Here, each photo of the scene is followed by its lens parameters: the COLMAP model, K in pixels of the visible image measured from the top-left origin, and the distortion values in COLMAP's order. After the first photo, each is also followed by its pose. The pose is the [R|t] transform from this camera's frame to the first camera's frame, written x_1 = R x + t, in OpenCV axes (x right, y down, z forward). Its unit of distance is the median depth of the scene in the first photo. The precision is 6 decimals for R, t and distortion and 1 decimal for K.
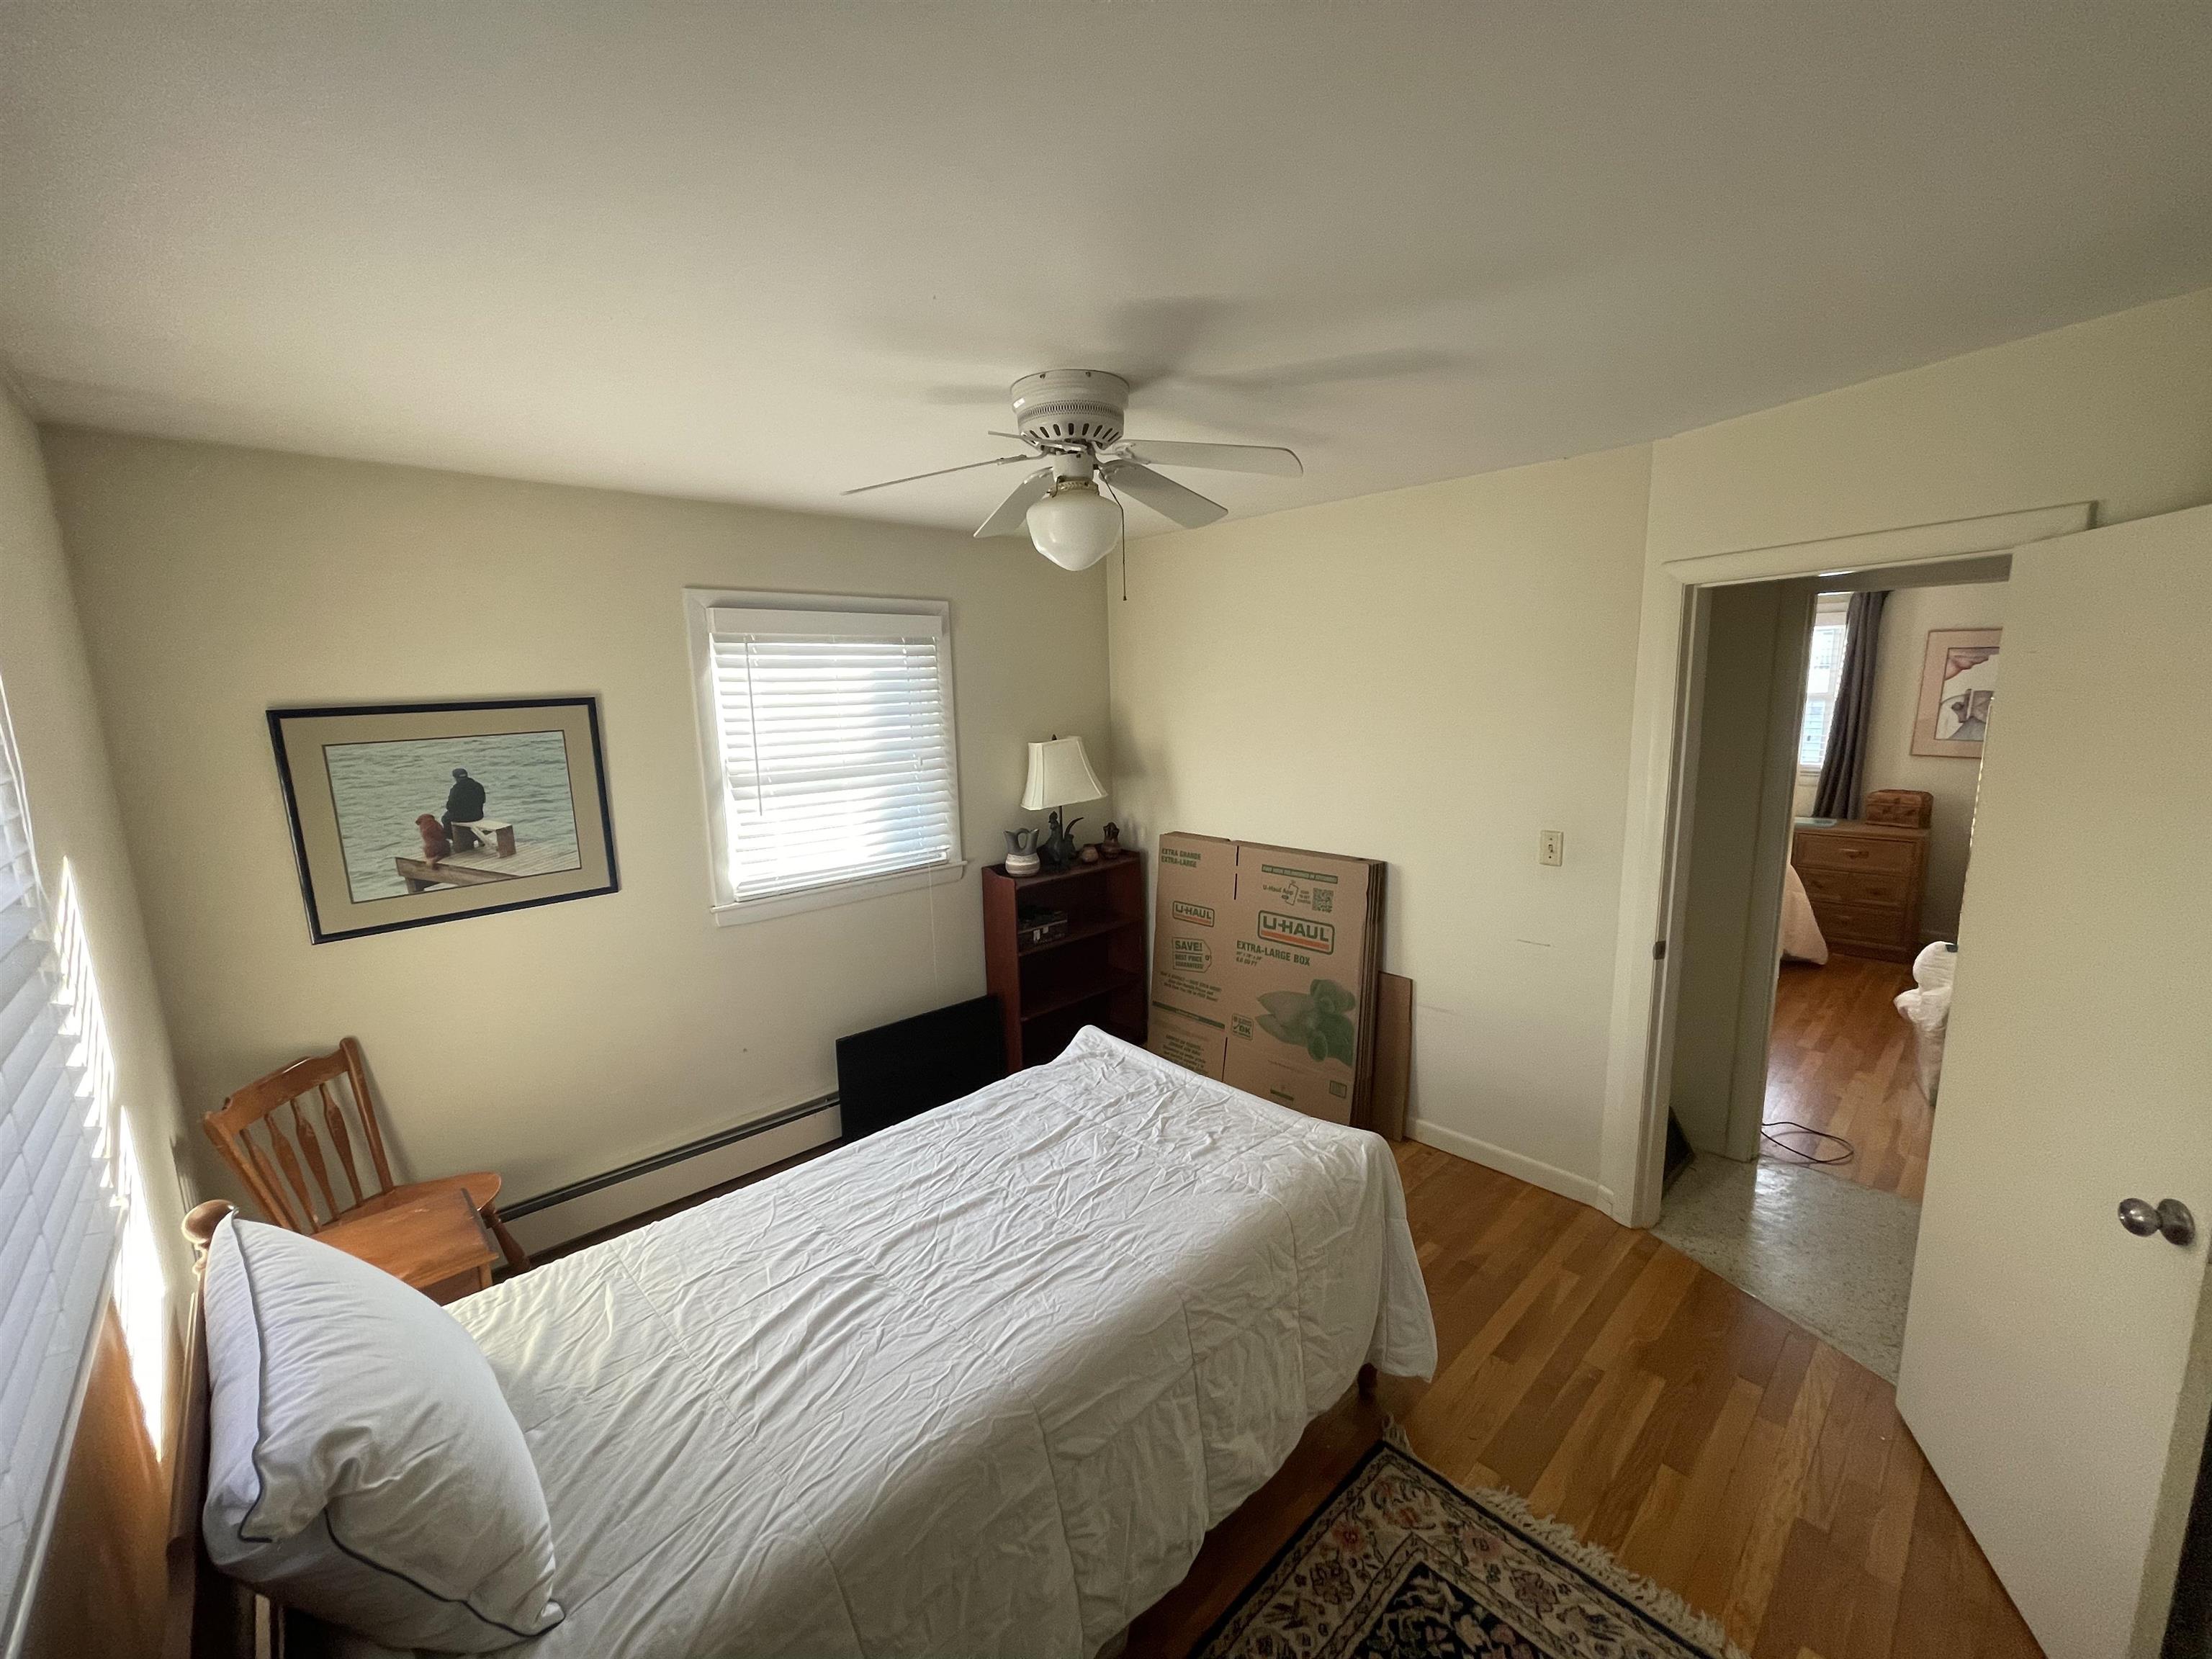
lens RADIAL K [[885.0, 0, 1087.6], [0, 885.0, 827.6], [0, 0, 1]] dist [-0.000042, -0.000637]
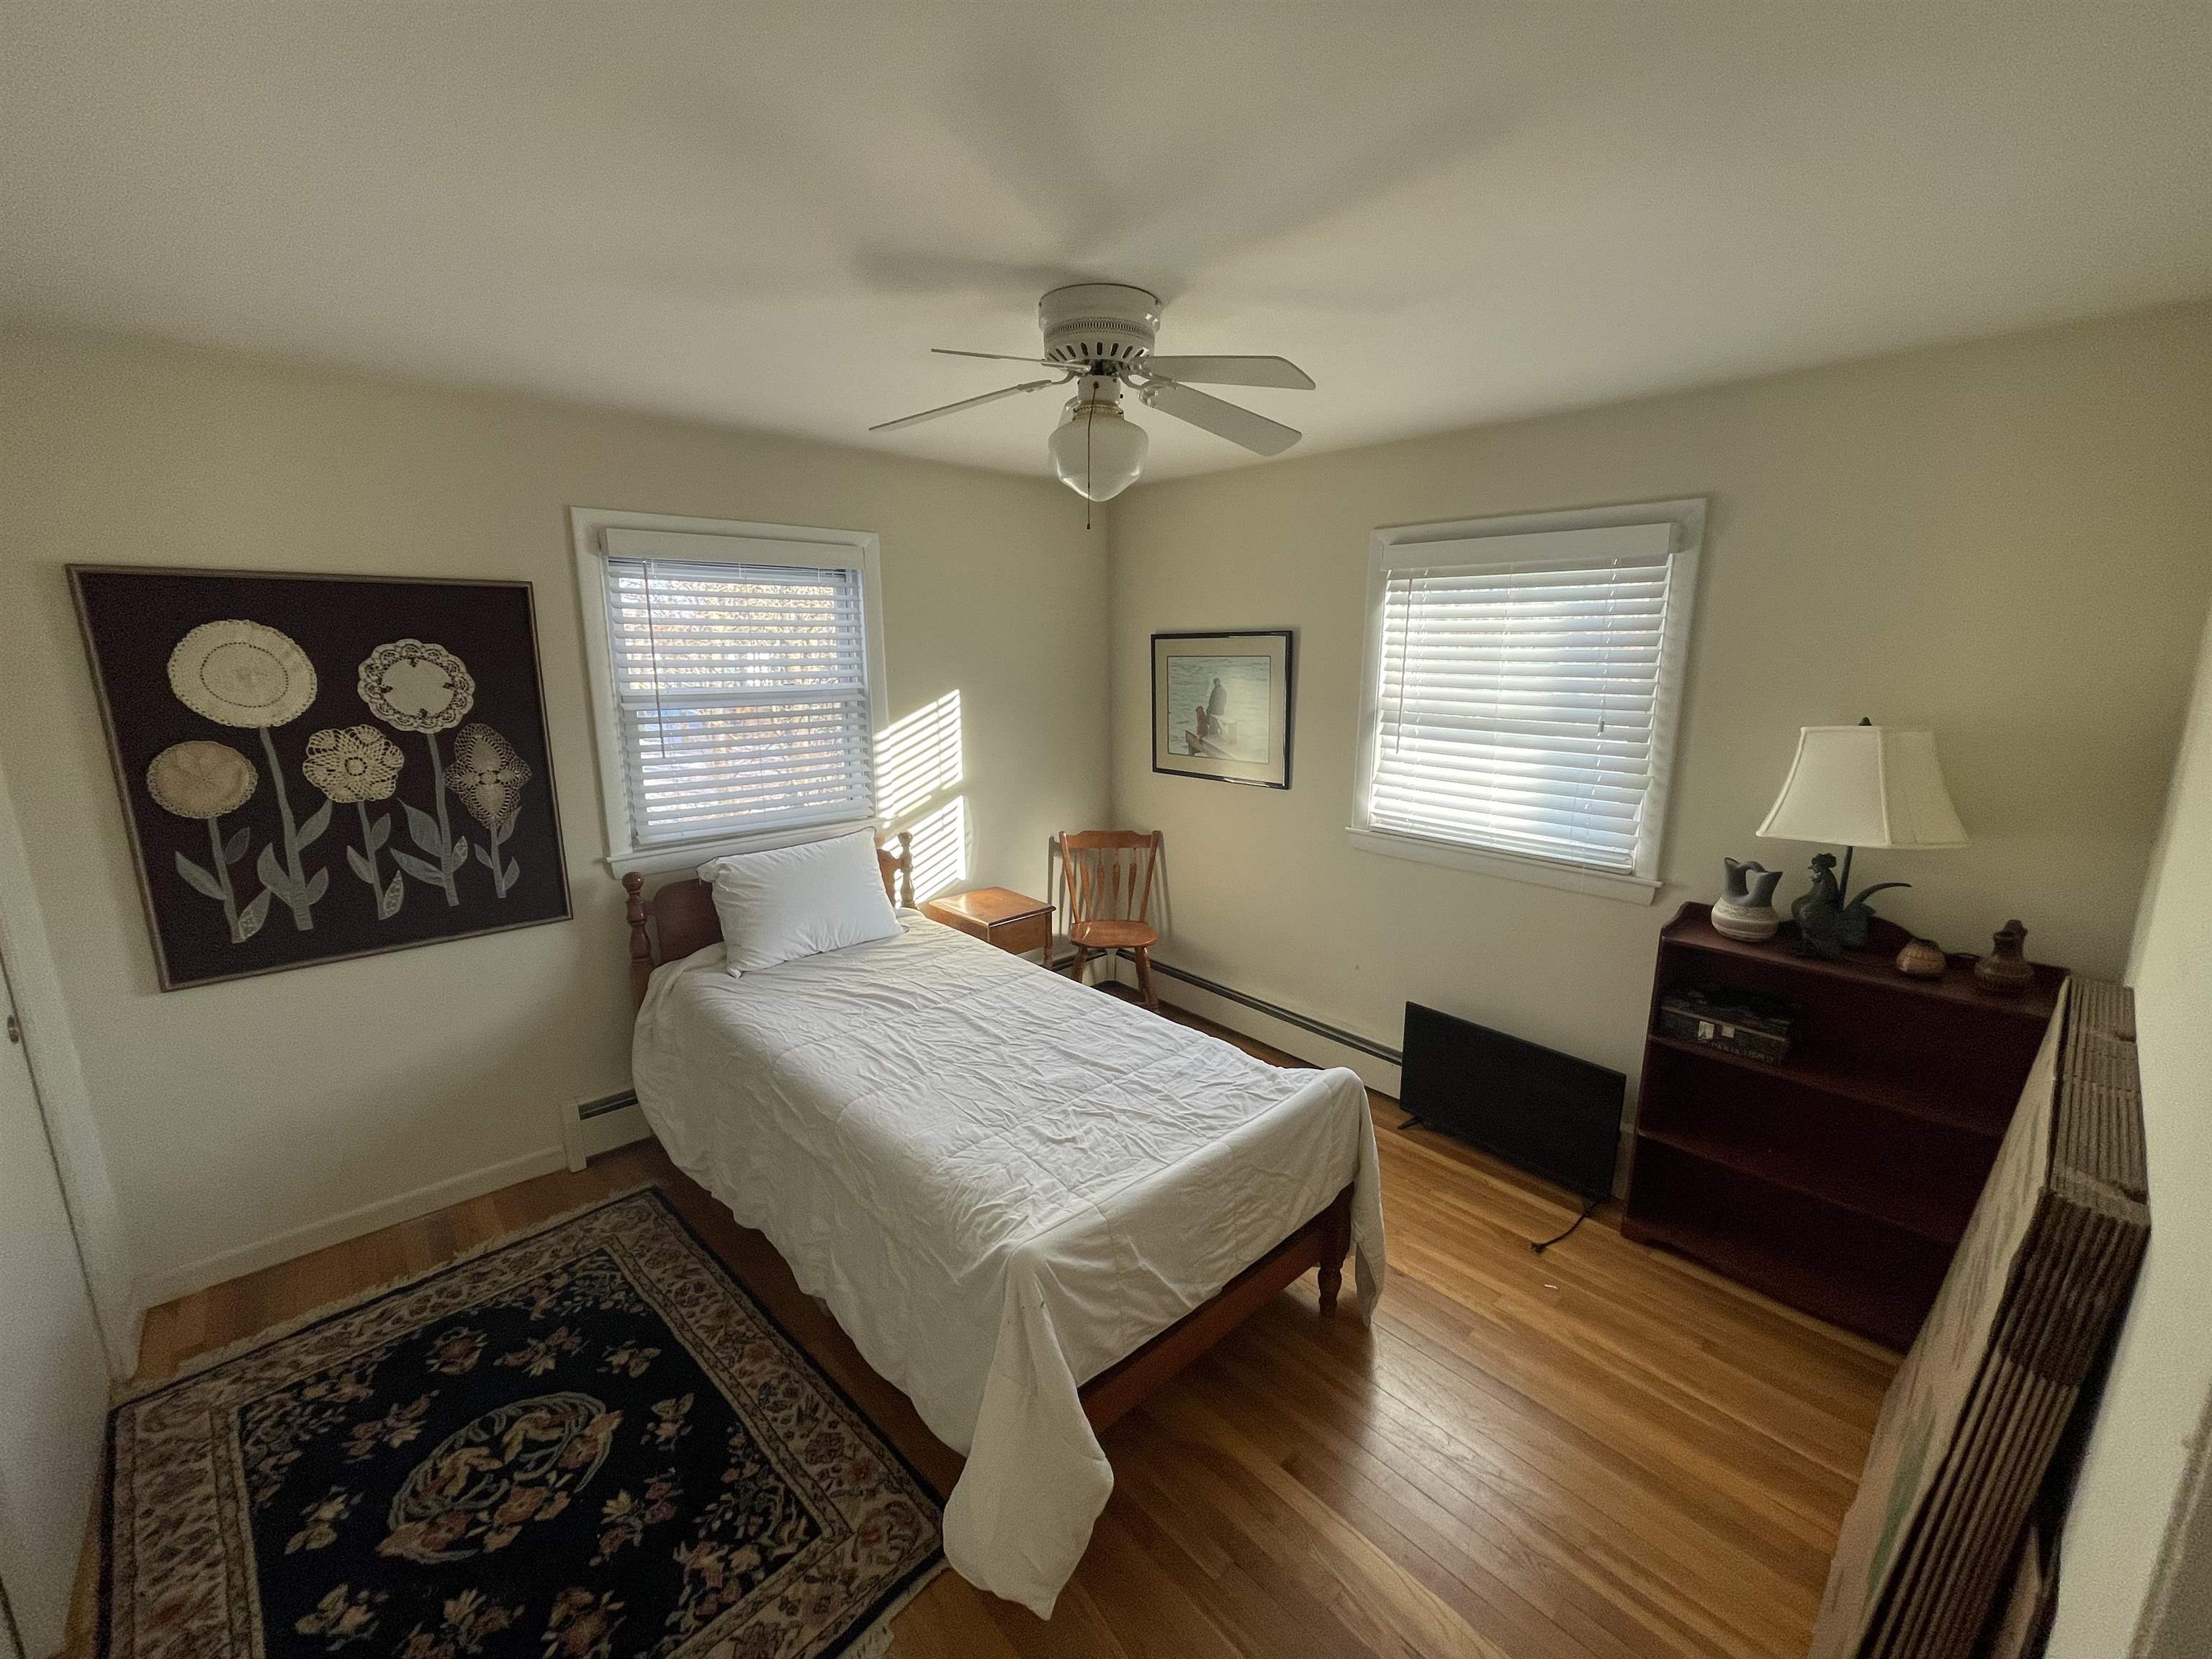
lens RADIAL K [[885.0, 0, 1101.4], [0, 885.0, 849.4], [0, 0, 1]] dist [-0.000042, -0.000637]
pose [[0.006245, 0.260616, -0.965422, 0.813601], [-0.163188, 0.952765, 0.256143, -0.145591], [0.986575, 0.155945, 0.048480, 0.821536]]
